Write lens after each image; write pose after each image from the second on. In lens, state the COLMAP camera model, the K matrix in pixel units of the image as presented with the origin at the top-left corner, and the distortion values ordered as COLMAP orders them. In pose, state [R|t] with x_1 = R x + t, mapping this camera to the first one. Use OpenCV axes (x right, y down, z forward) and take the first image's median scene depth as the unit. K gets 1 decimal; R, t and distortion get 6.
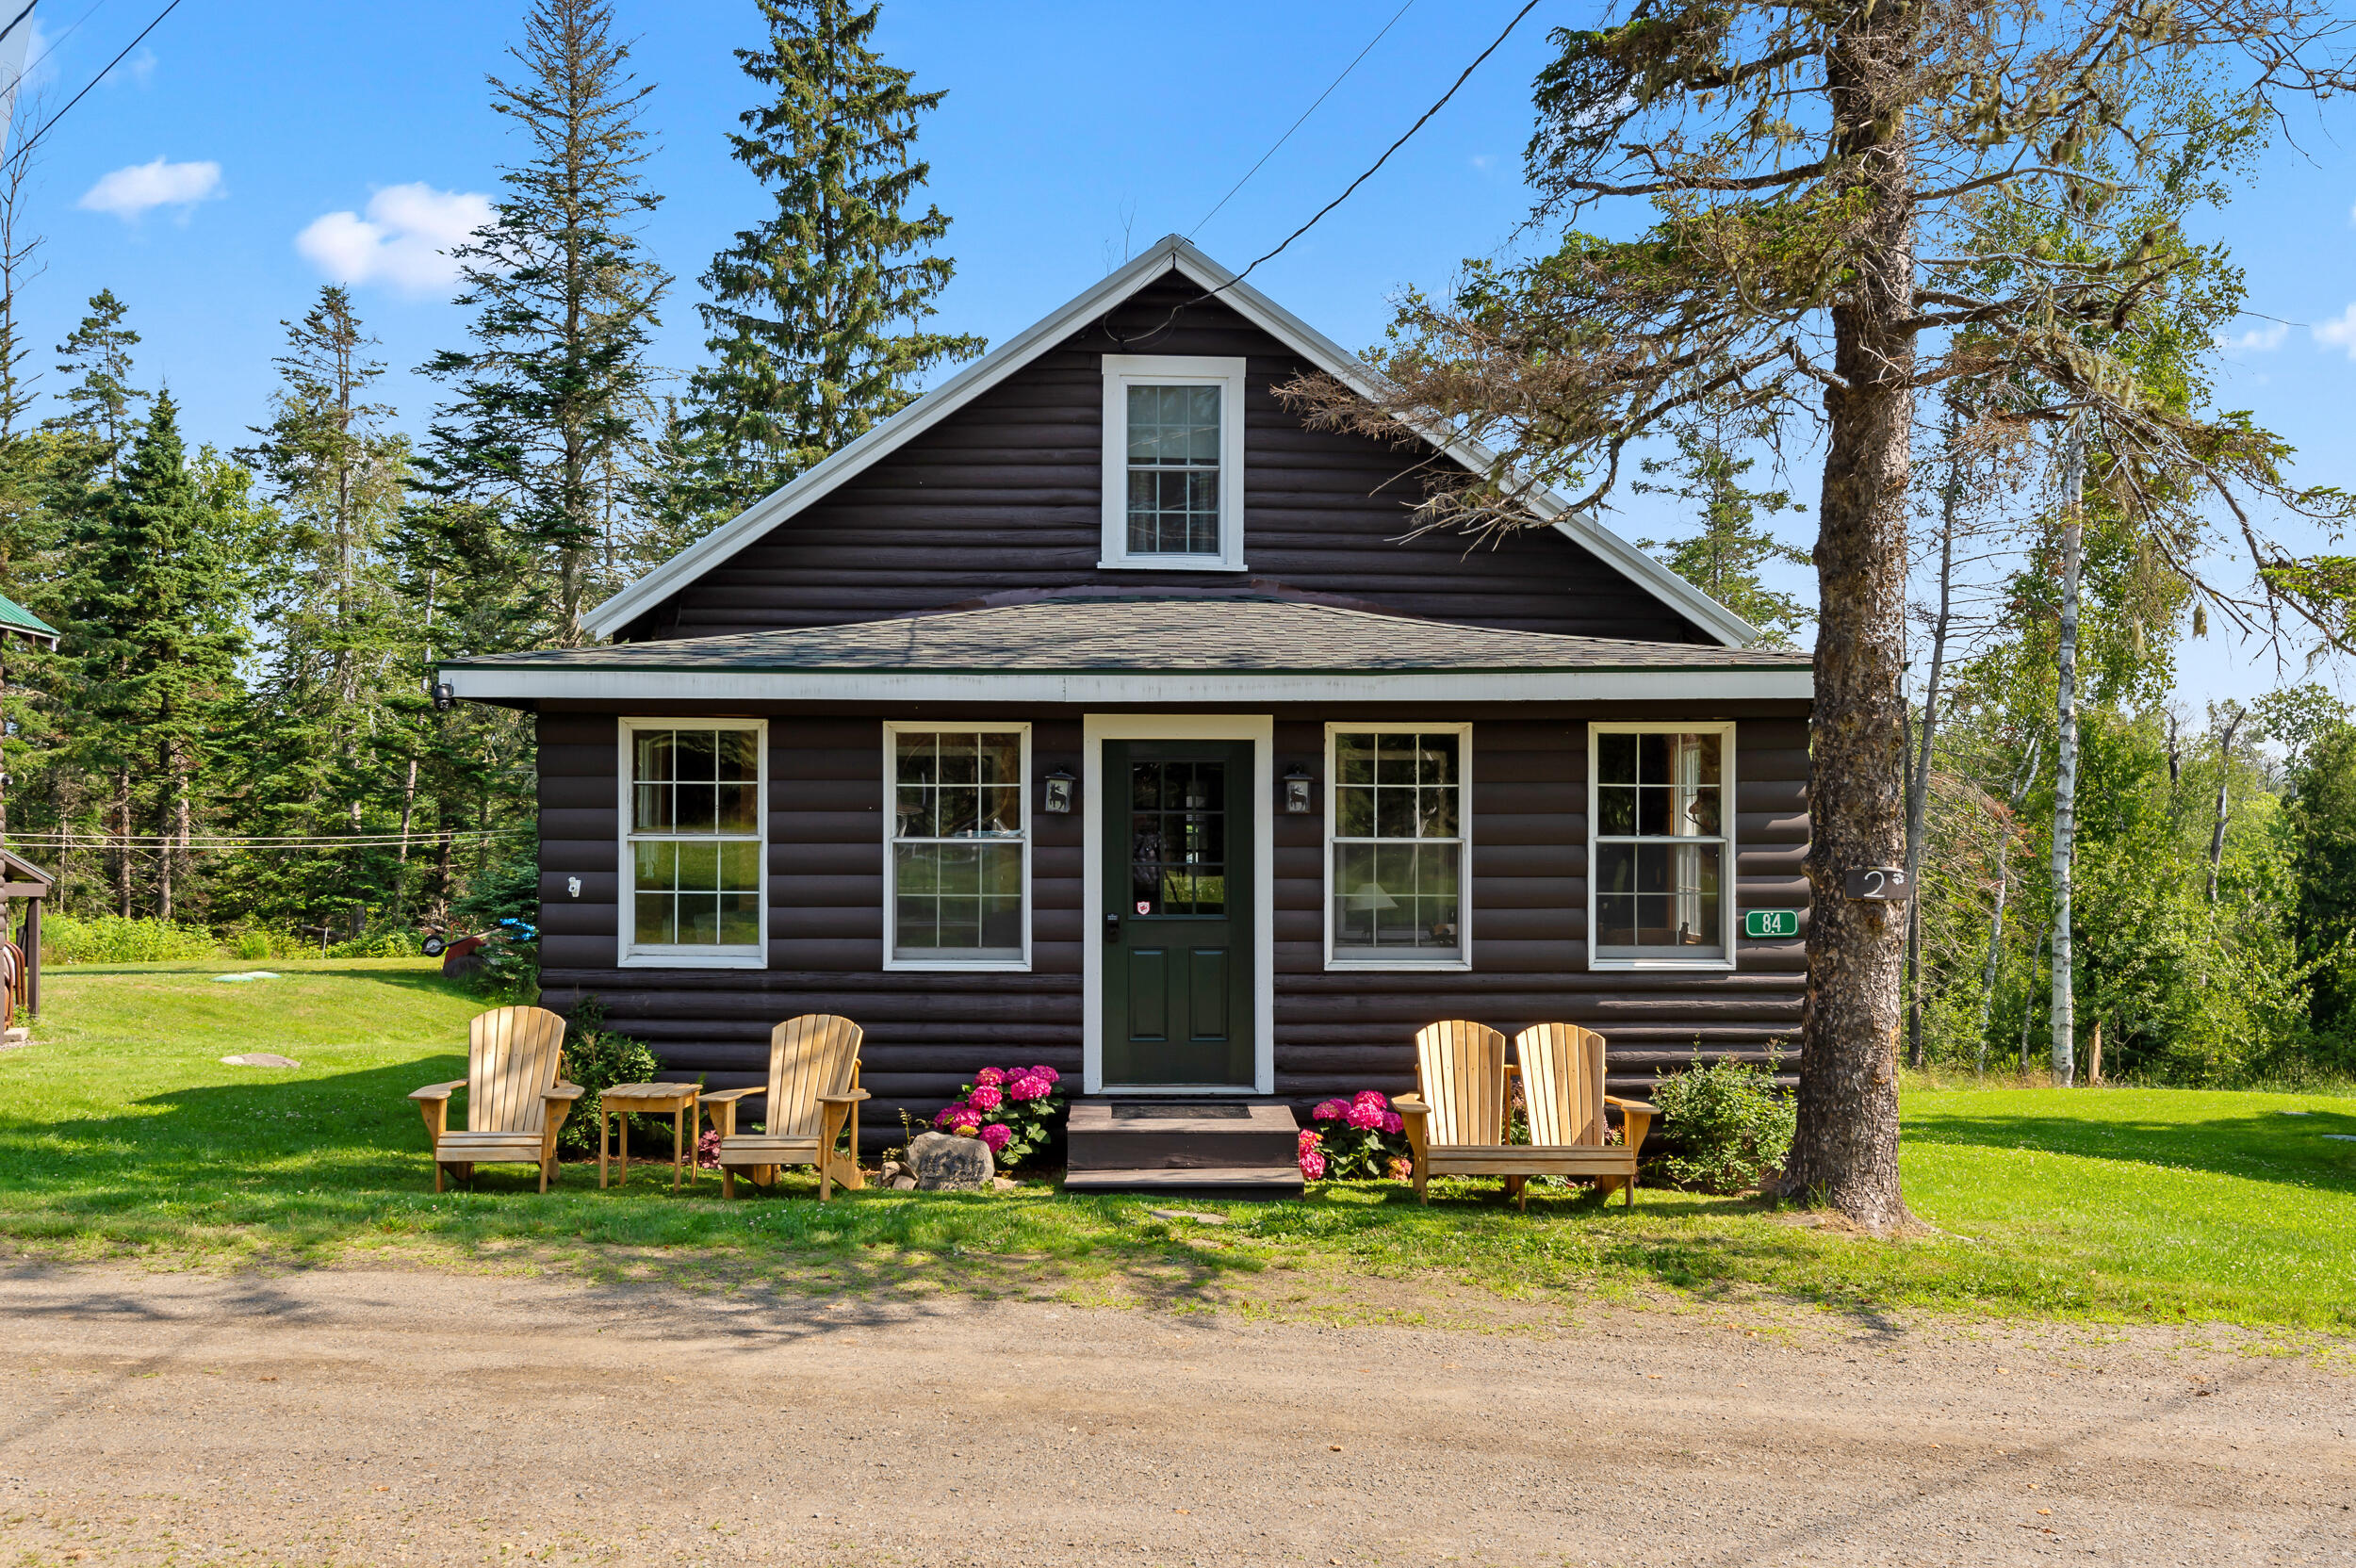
lens RADIAL K [[2176.6, 0, 1160.1], [0, 2176.6, 765.3], [0, 0, 1]] dist [0.022429, 0.000000]
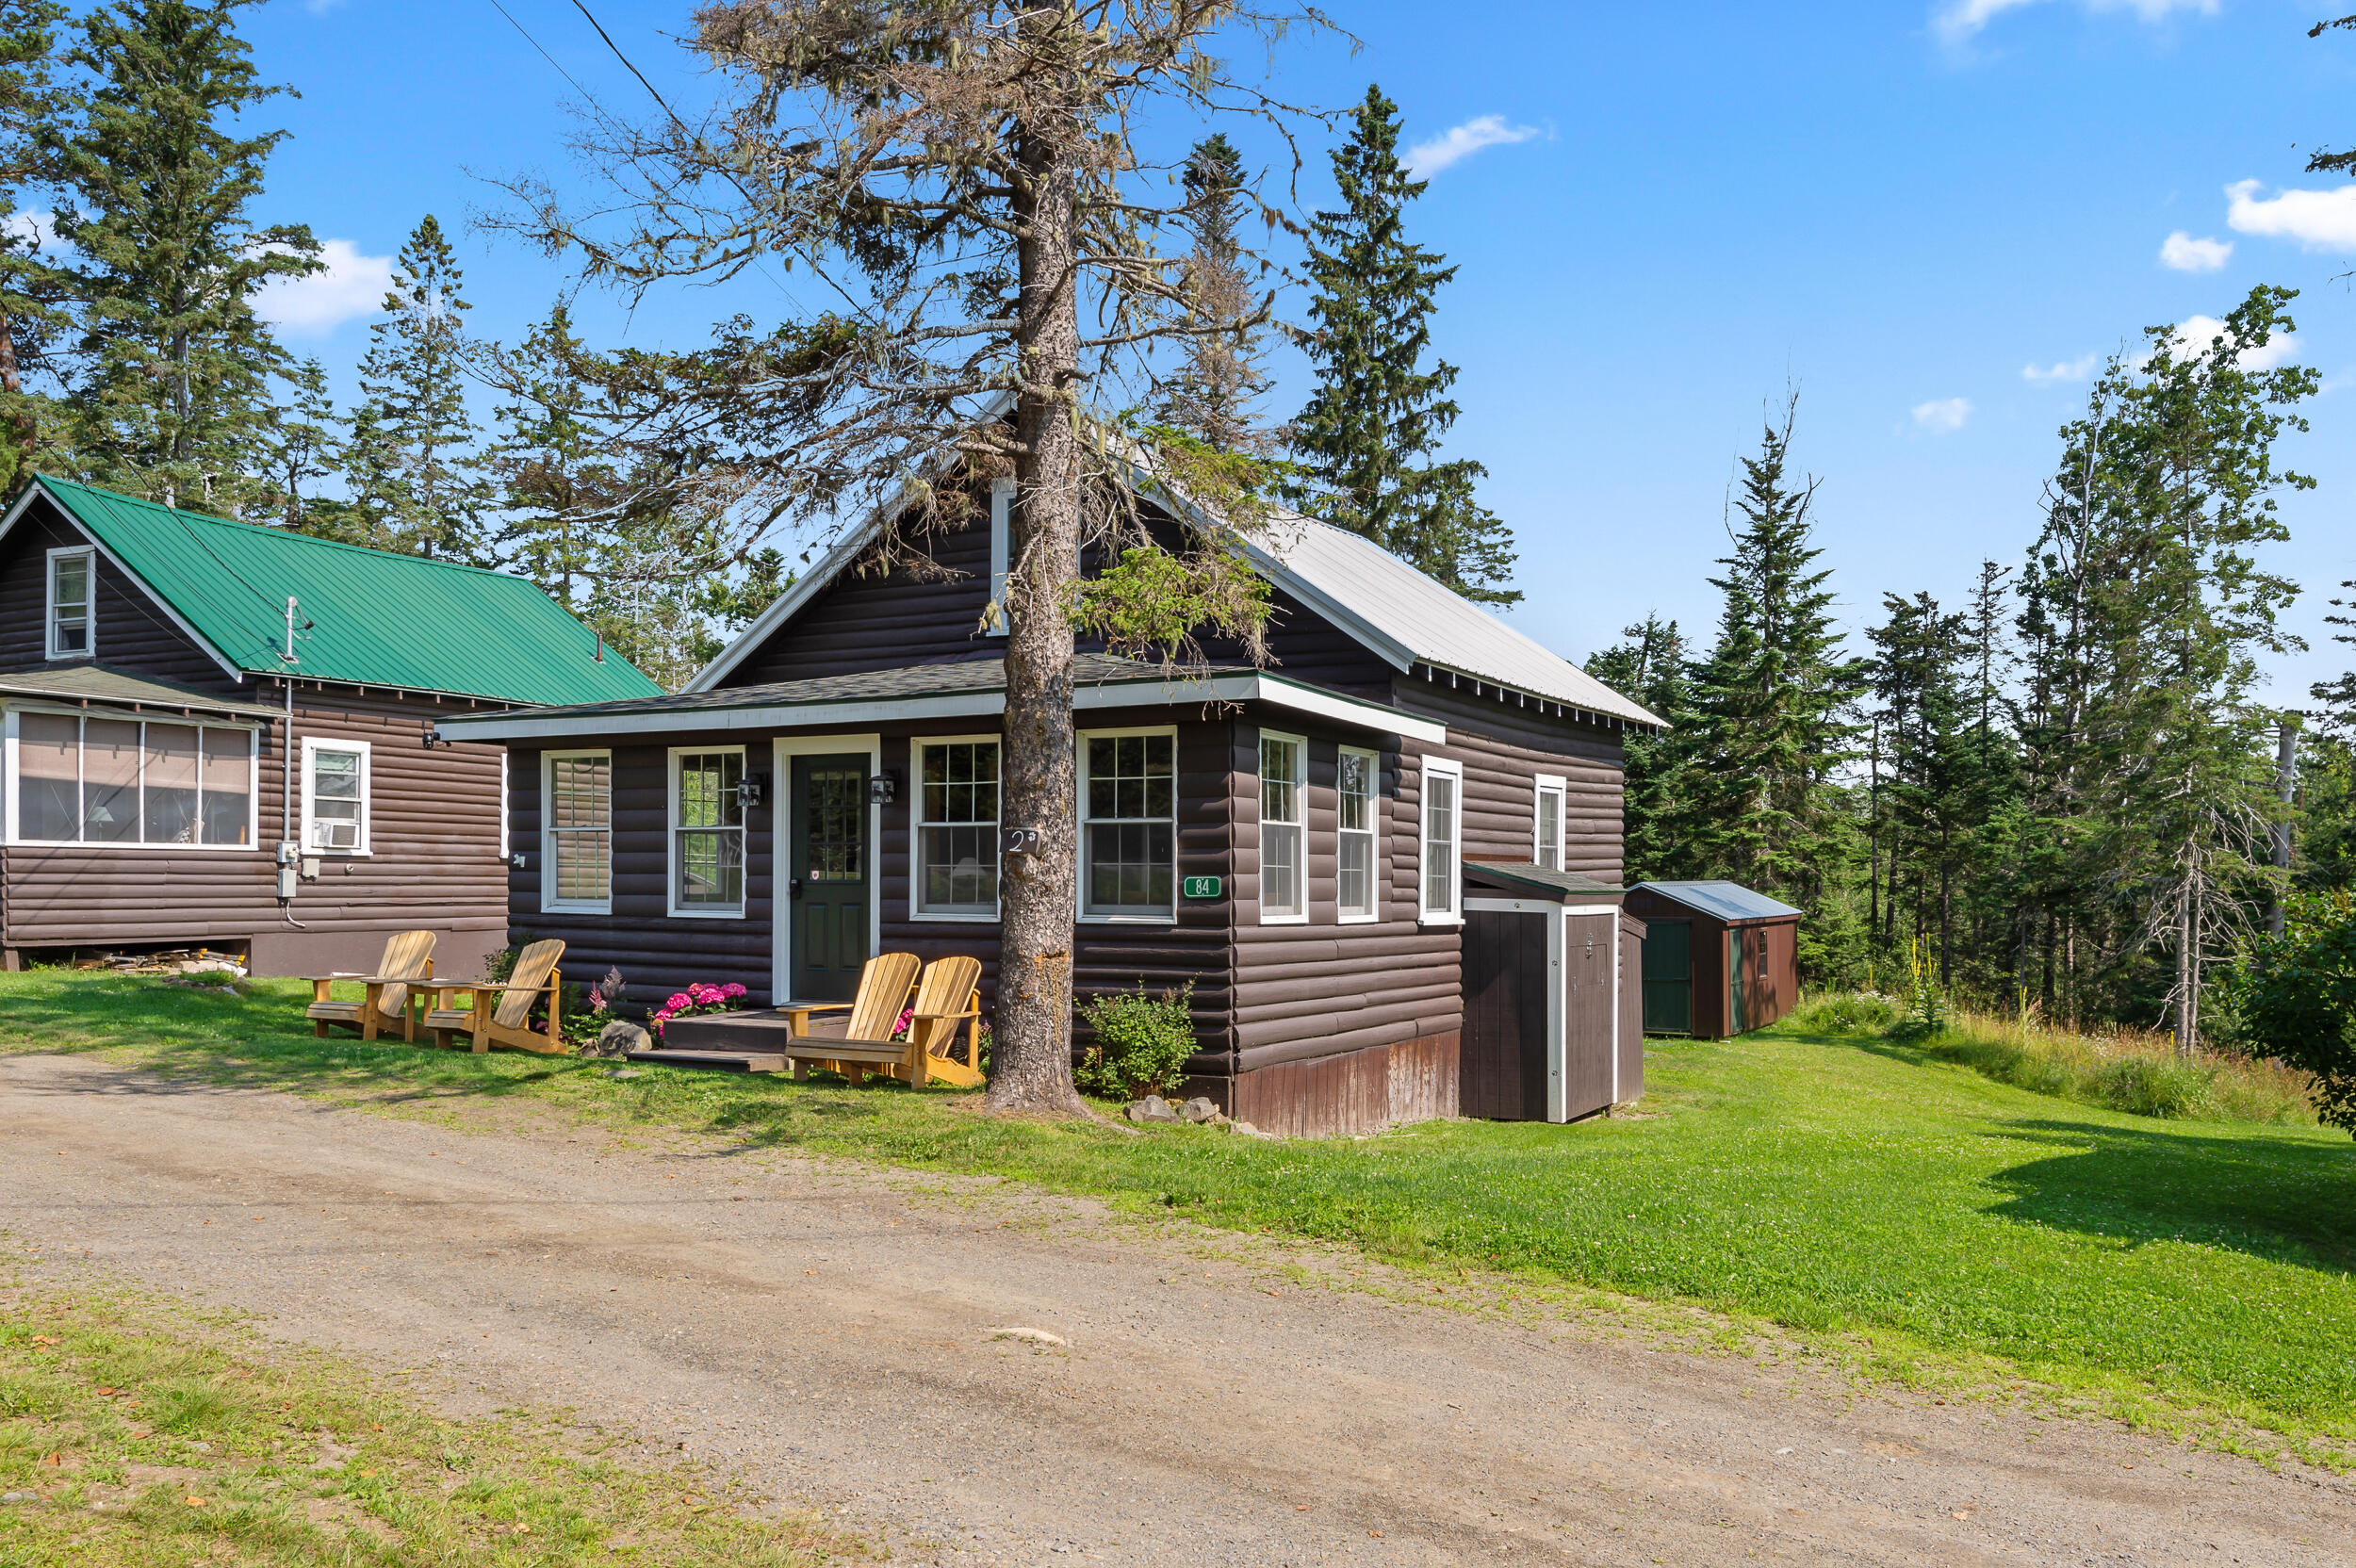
lens RADIAL K [[1762.8, 0, 1195.5], [0, 1762.8, 852.2], [0, 0, 1]] dist [0.003348, 0.004778]
pose [[0.872993, -0.006318, -0.487691, 0.759984], [0.011940, 0.999893, 0.008420, 0.044180], [0.487586, -0.013173, 0.872976, 0.128336]]
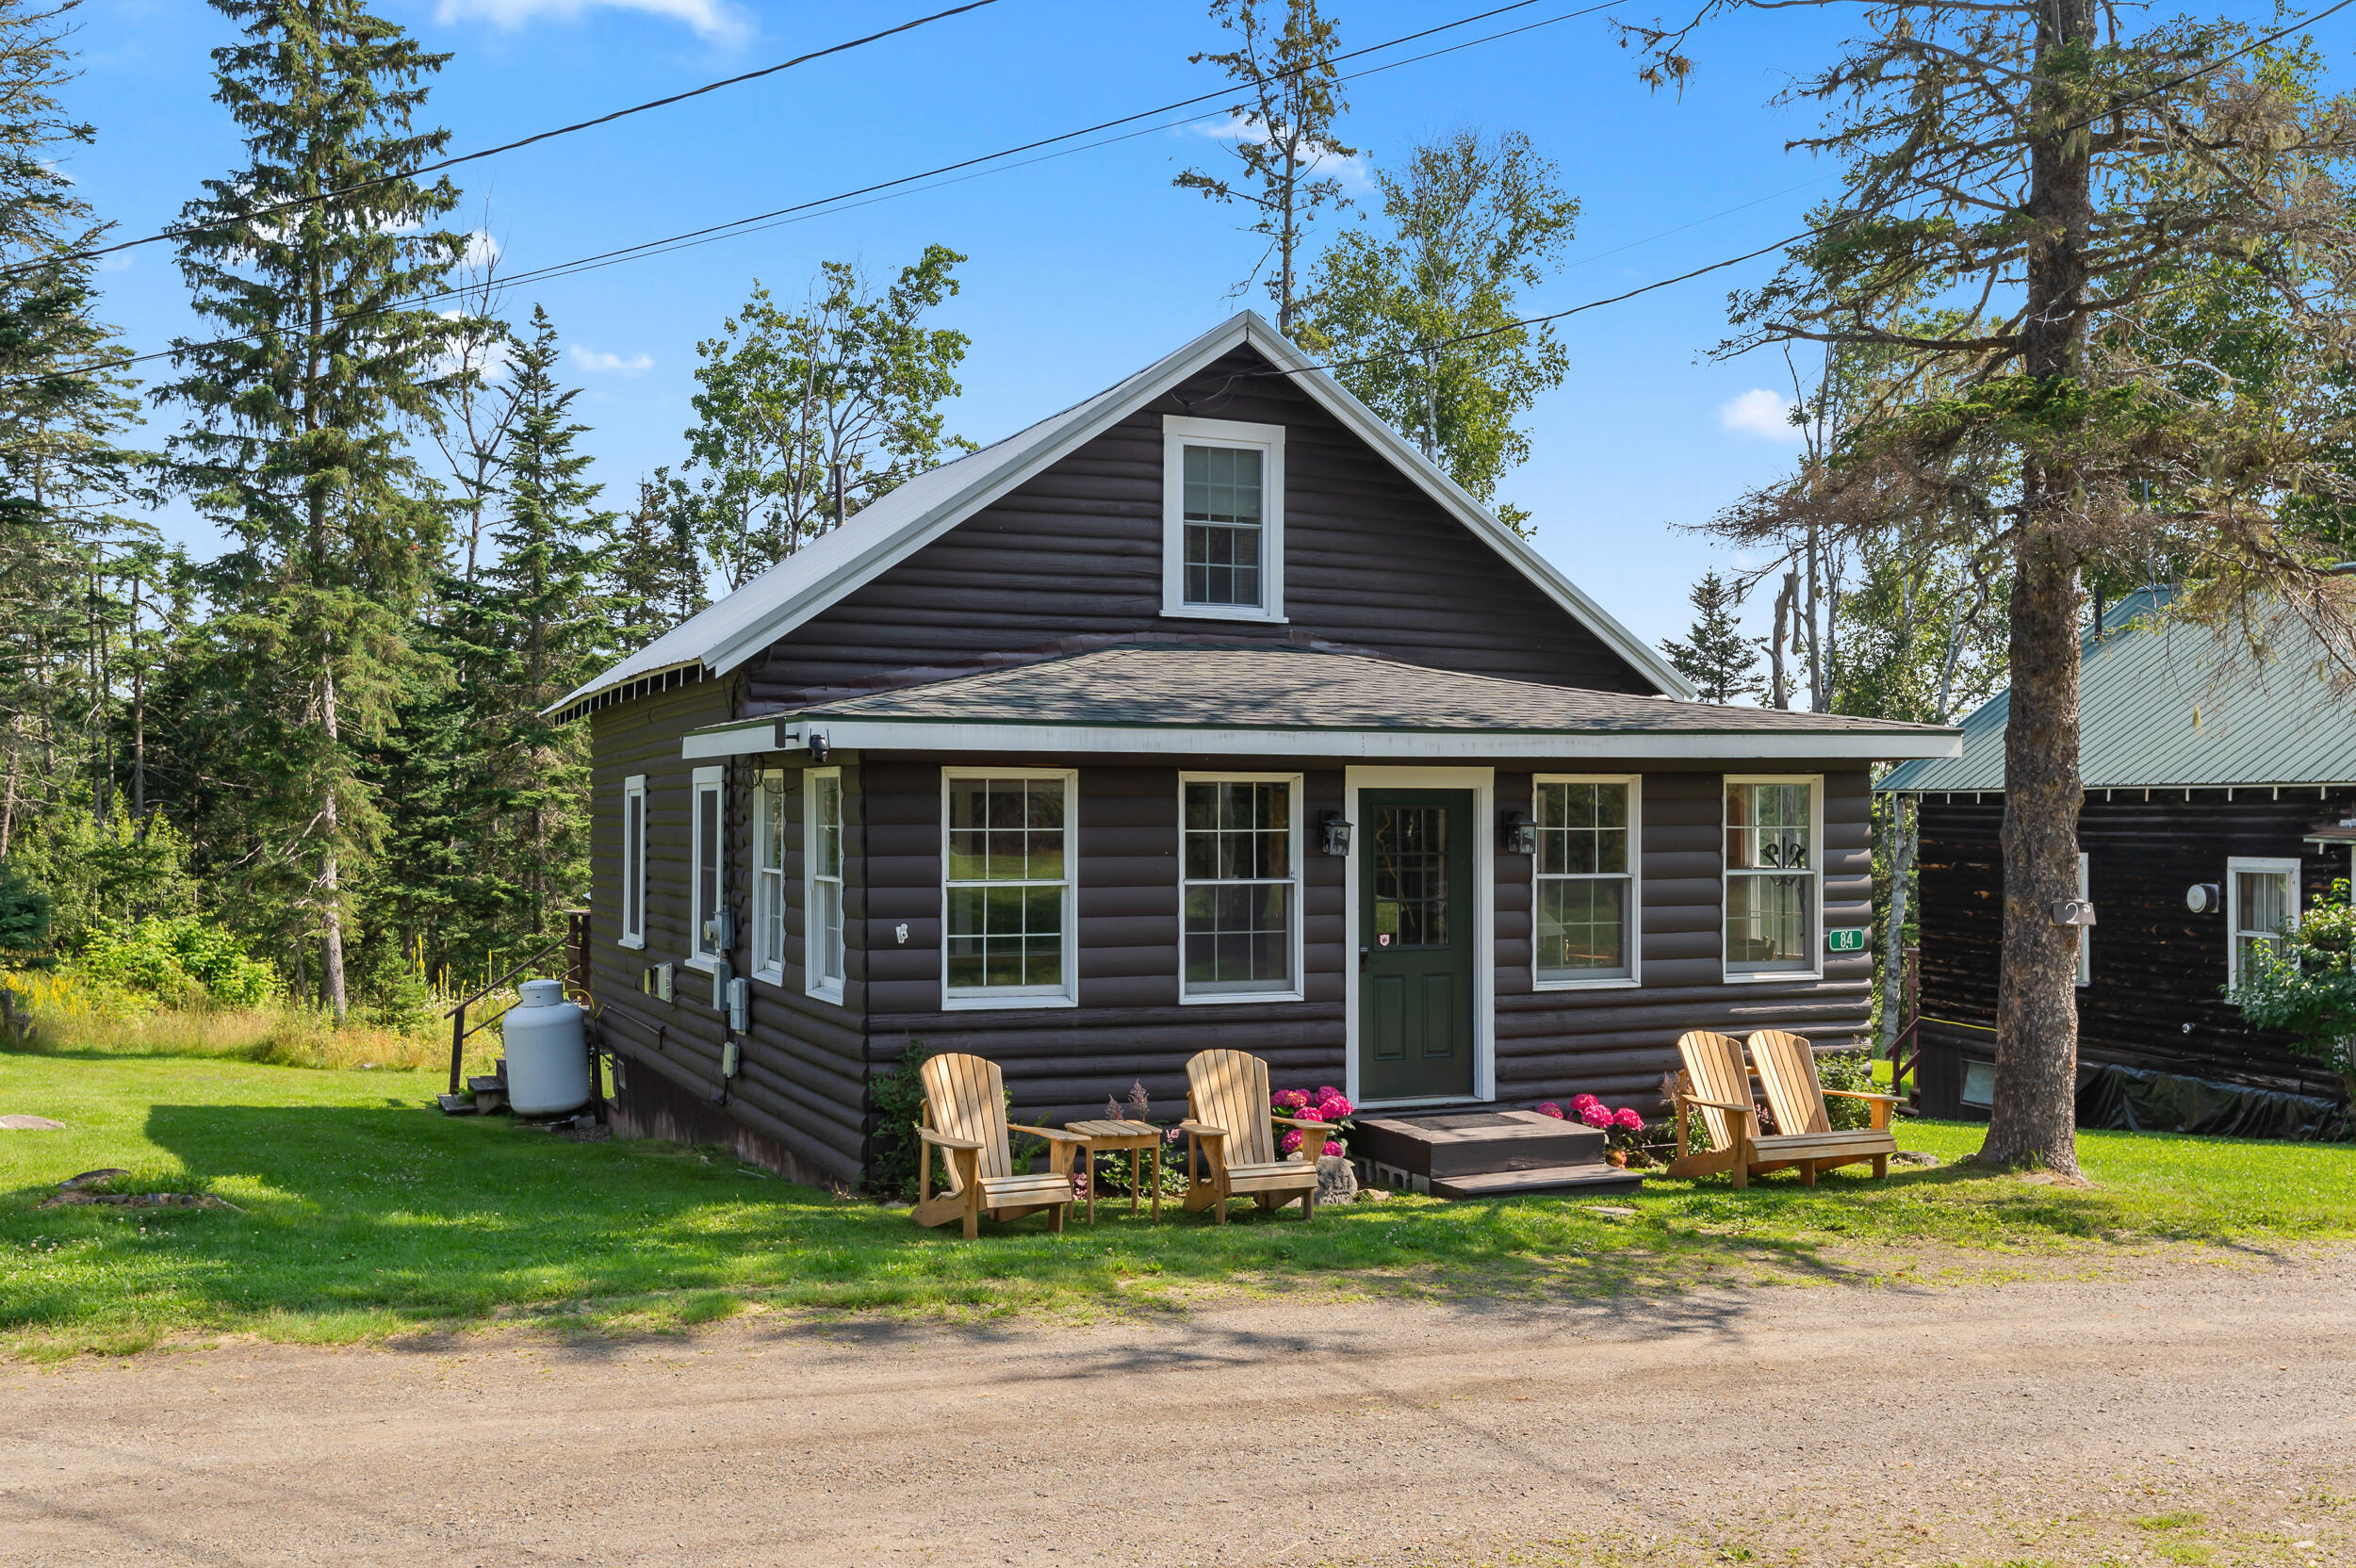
lens RADIAL K [[2176.6, 0, 1177.8], [0, 2176.6, 796.3], [0, 0, 1]] dist [0.022429, 0.000000]
pose [[0.926333, -0.000337, 0.376705, -0.523458], [-0.006883, 0.999818, 0.017819, -0.026855], [-0.376643, -0.019099, 0.926162, 0.012752]]
